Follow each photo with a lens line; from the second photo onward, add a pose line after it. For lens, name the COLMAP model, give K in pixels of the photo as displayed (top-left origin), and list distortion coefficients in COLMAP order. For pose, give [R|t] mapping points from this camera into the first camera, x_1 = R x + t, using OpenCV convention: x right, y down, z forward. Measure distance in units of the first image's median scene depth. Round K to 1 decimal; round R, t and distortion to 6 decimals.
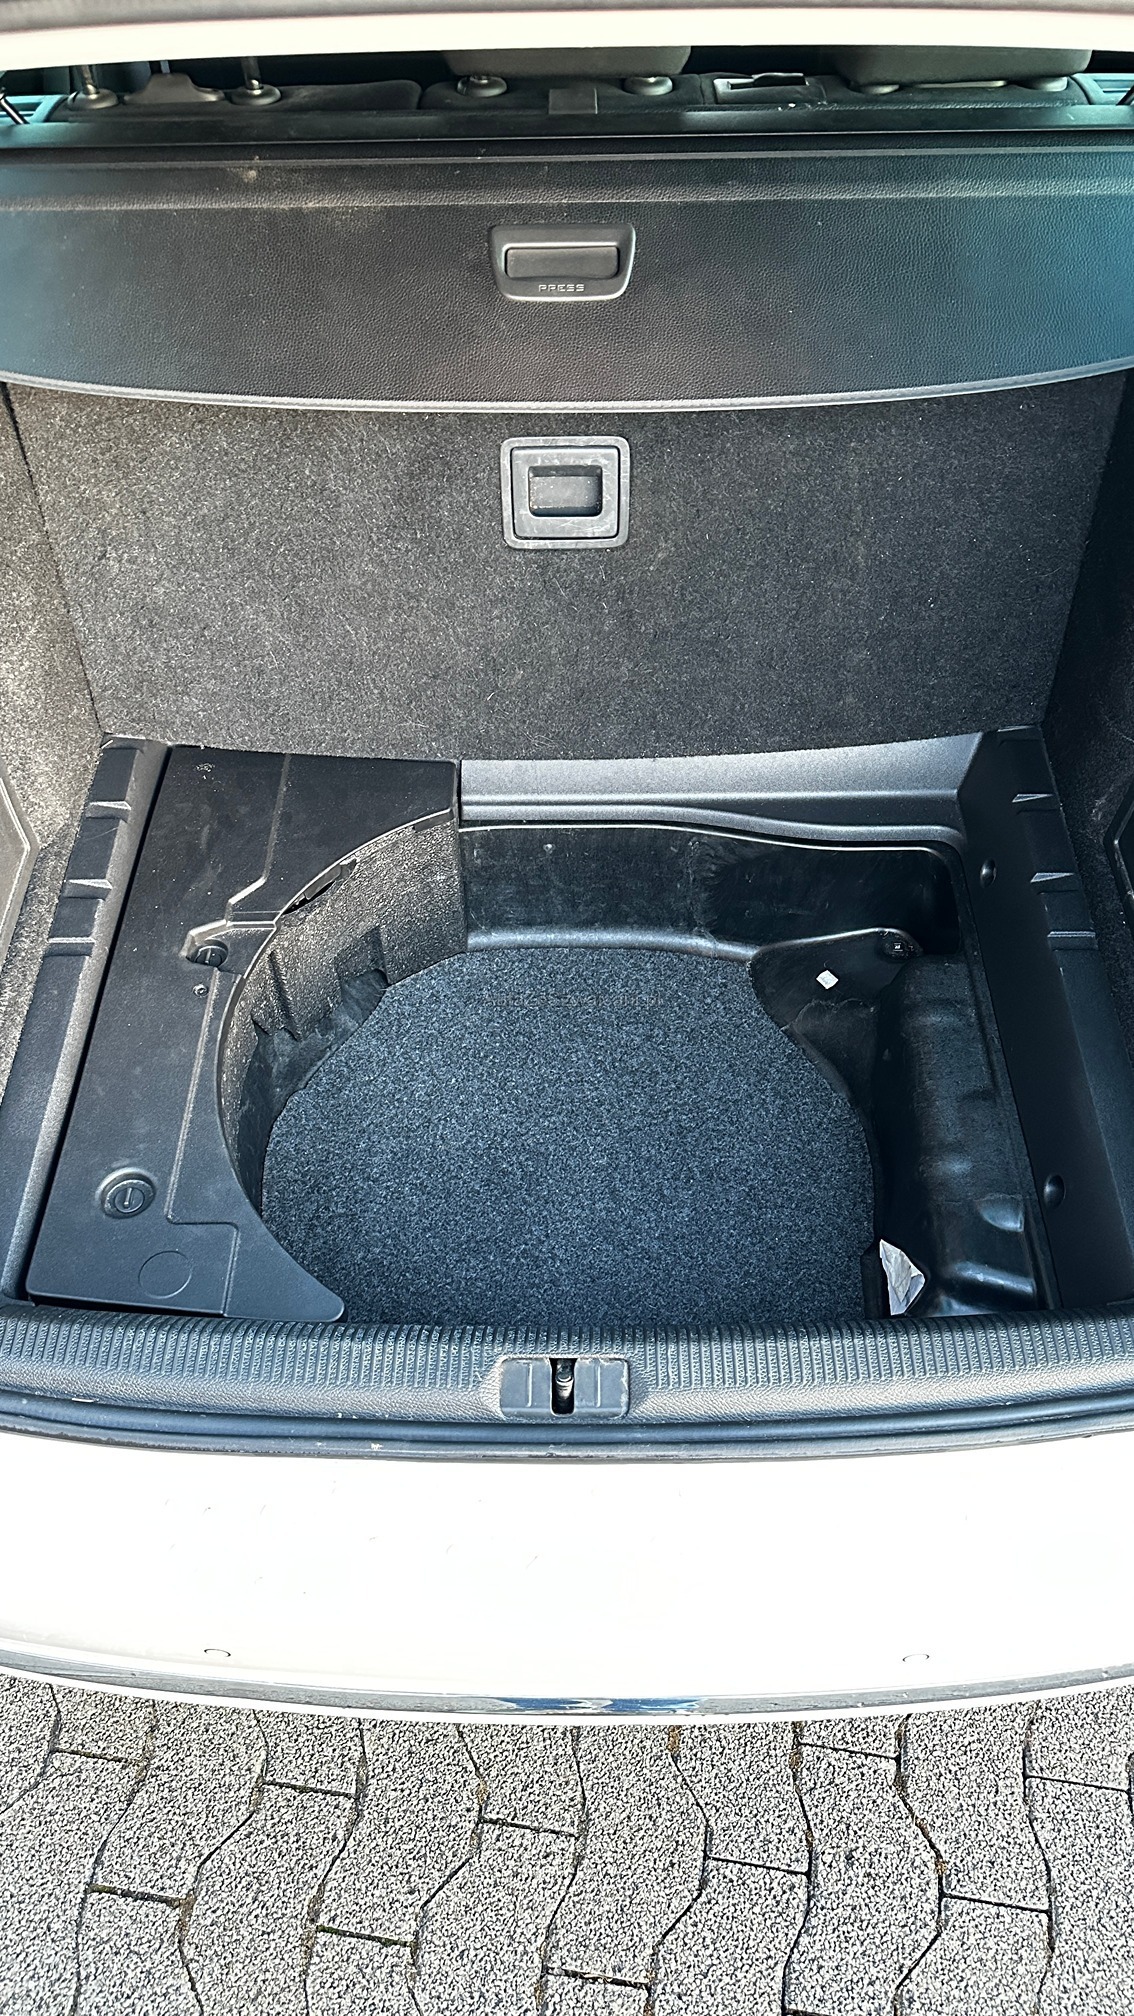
lens RADIAL K [[1405.5, 0, 567.0], [0, 1405.5, 1008.0], [0, 0, 1]] dist [0.007833, -0.008819]
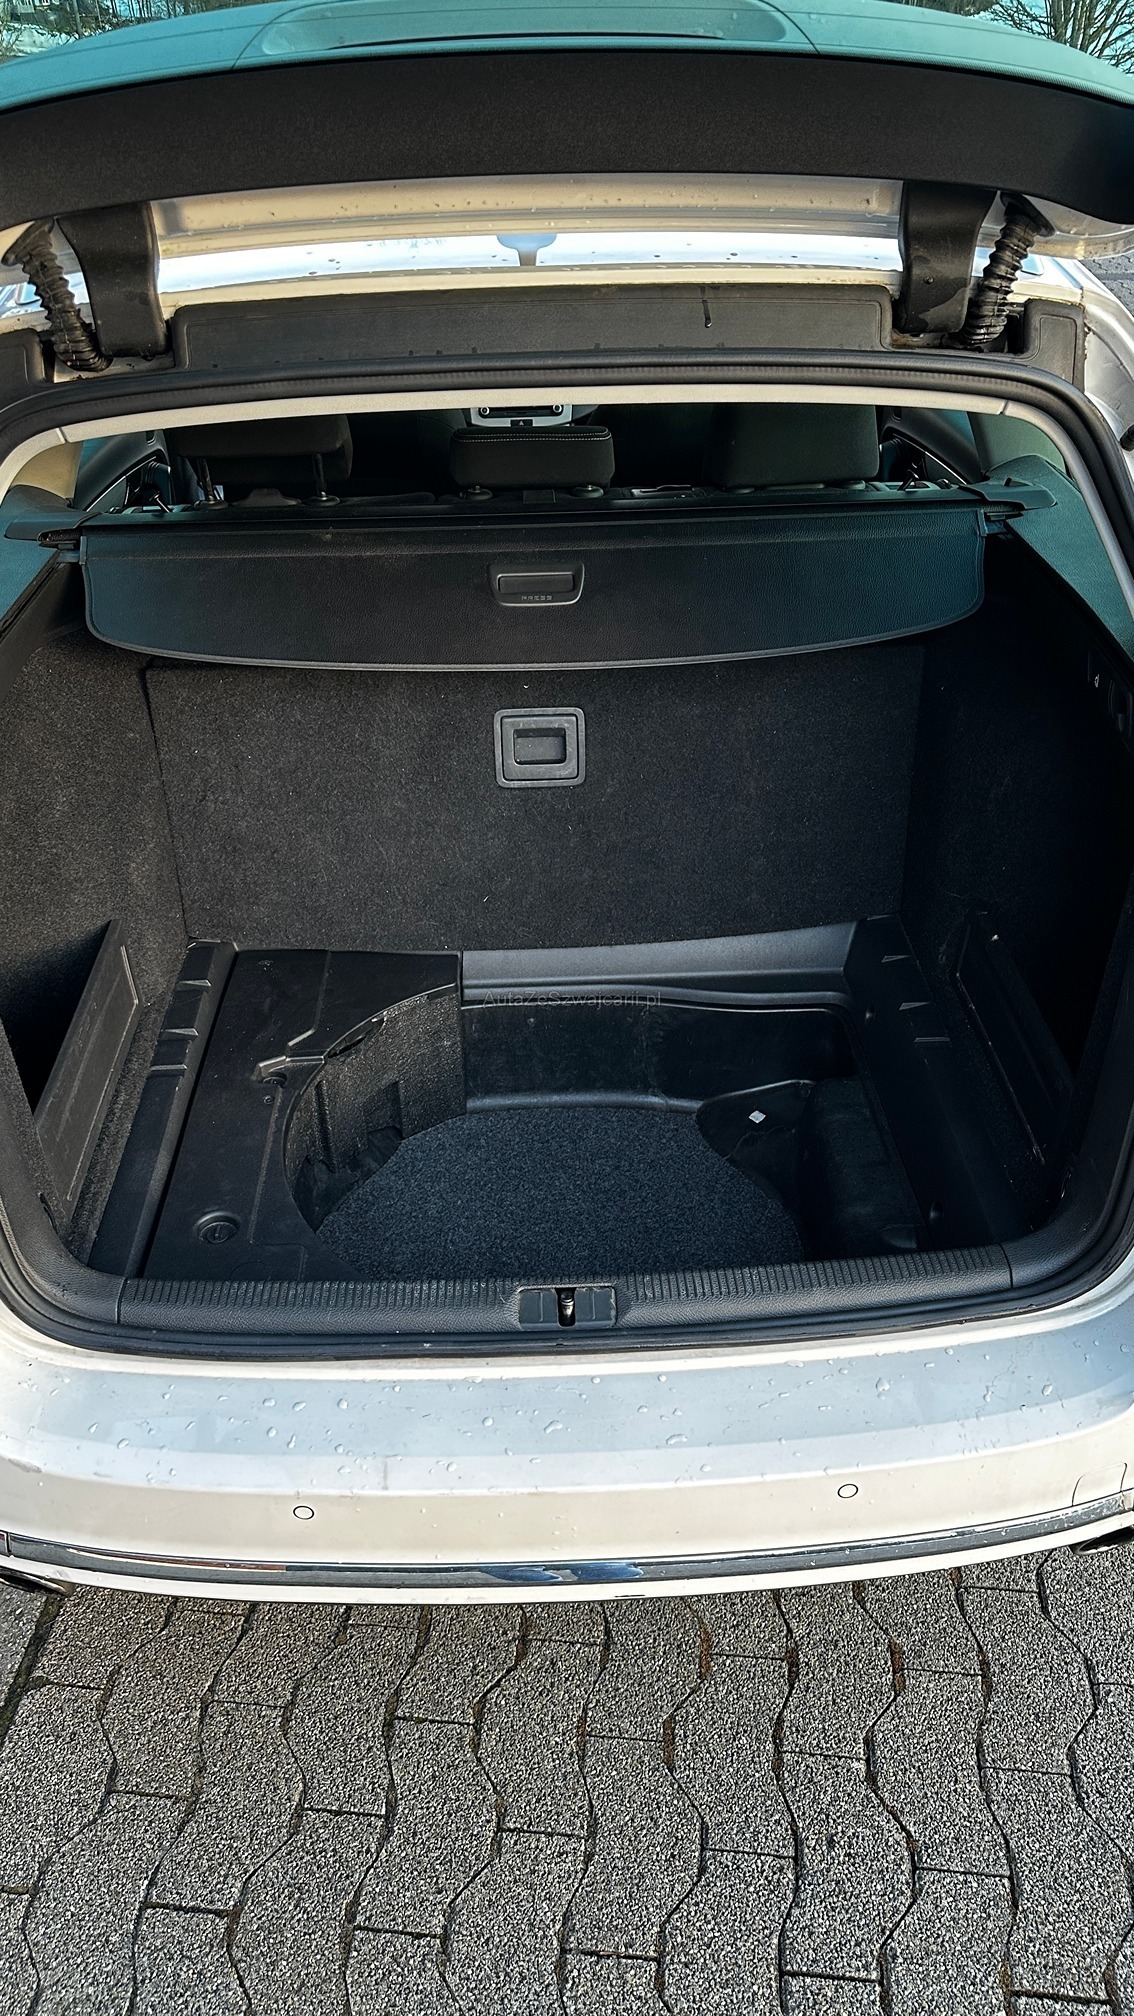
lens RADIAL K [[1410.5, 0, 557.6], [0, 1410.5, 1011.6], [0, 0, 1]] dist [-0.000979, -0.000962]
pose [[0.999146, -0.026337, 0.031831, -0.034579], [0.034532, 0.955345, -0.293467, 0.294114], [-0.022681, 0.294315, 0.955439, -0.259923]]
